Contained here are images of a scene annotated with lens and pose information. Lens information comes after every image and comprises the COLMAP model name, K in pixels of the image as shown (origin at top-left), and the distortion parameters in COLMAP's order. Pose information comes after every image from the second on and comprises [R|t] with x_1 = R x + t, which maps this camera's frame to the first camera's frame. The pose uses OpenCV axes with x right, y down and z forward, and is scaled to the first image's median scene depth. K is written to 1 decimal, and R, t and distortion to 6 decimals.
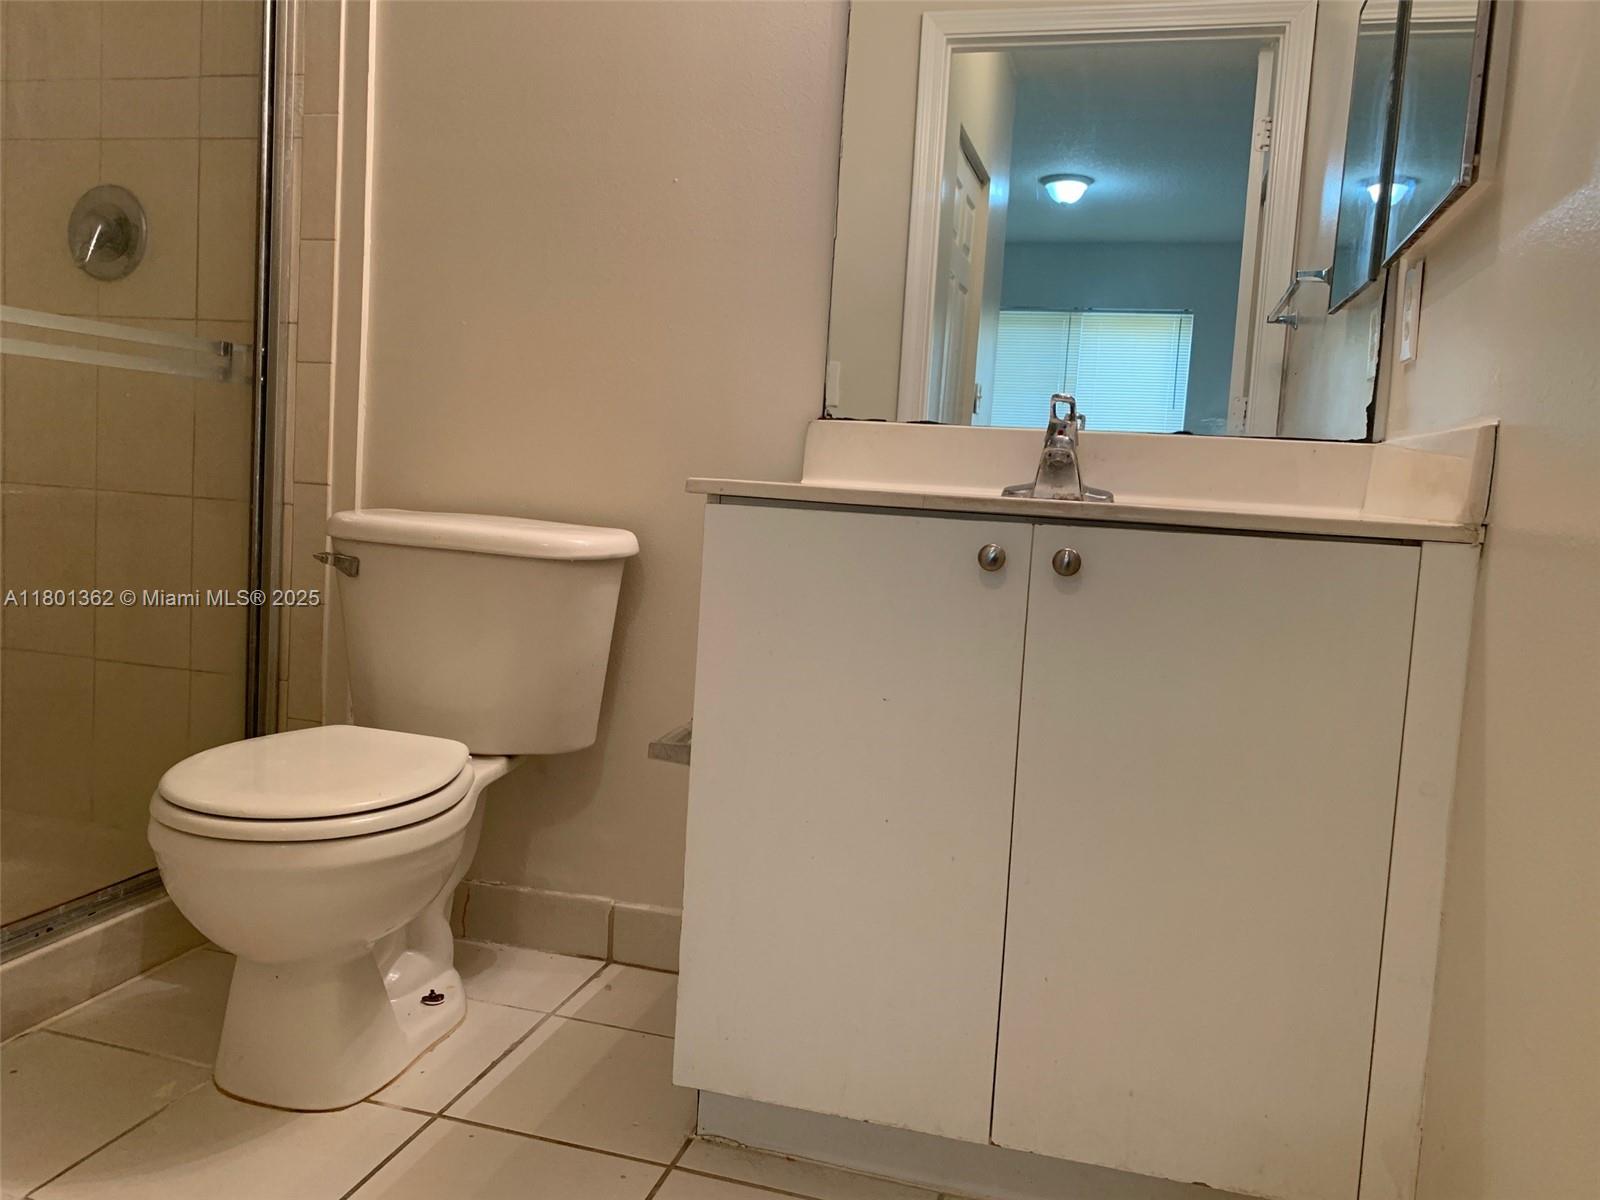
lens RADIAL K [[1223.5, 0, 801.9], [0, 1223.5, 589.5], [0, 0, 1]] dist [0.012812, -0.009066]
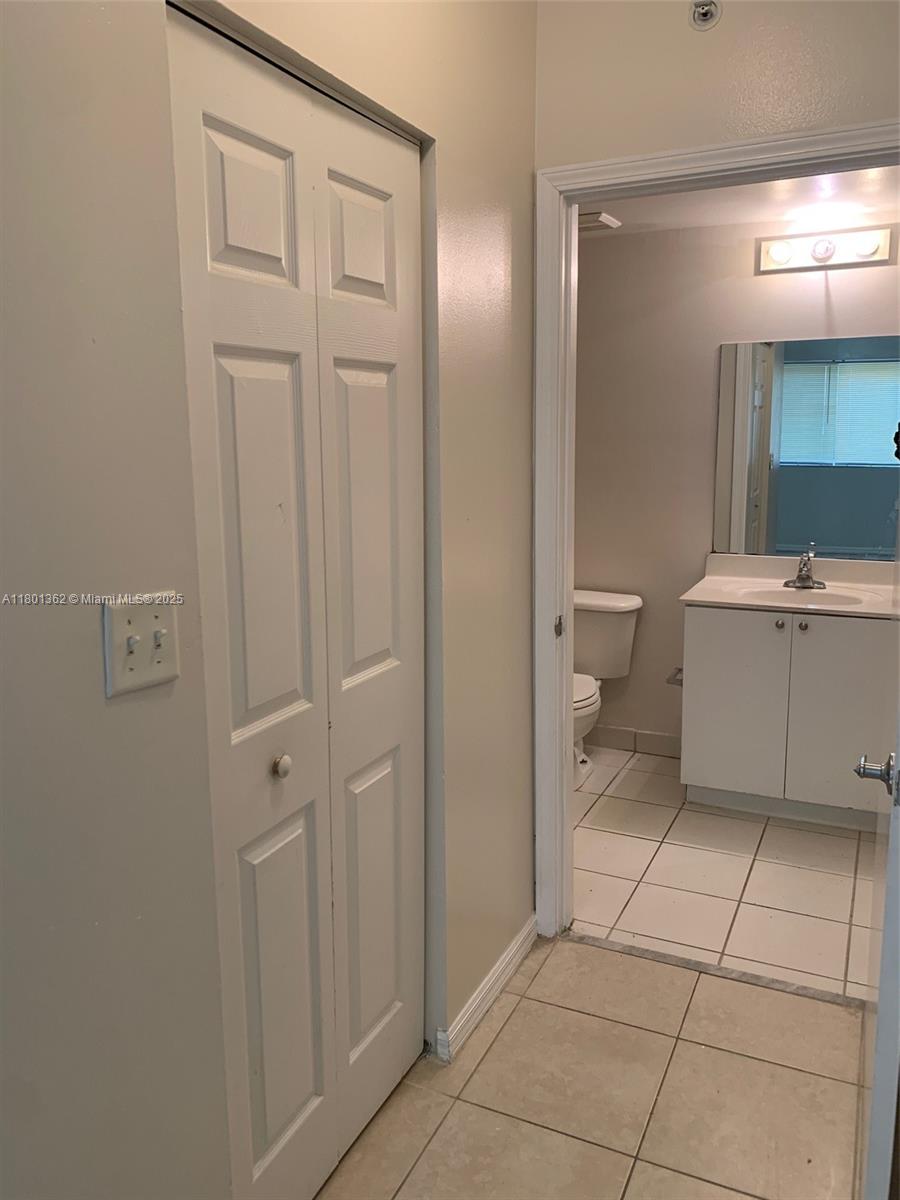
lens RADIAL K [[917.6, 0, 441.7], [0, 917.6, 604.2], [0, 0, 1]] dist [0.012812, -0.009066]
pose [[0.978154, -0.041464, -0.203703, -0.158397], [0.062882, 0.993016, 0.099825, -0.266988], [0.198142, -0.110454, 0.973930, -1.095457]]
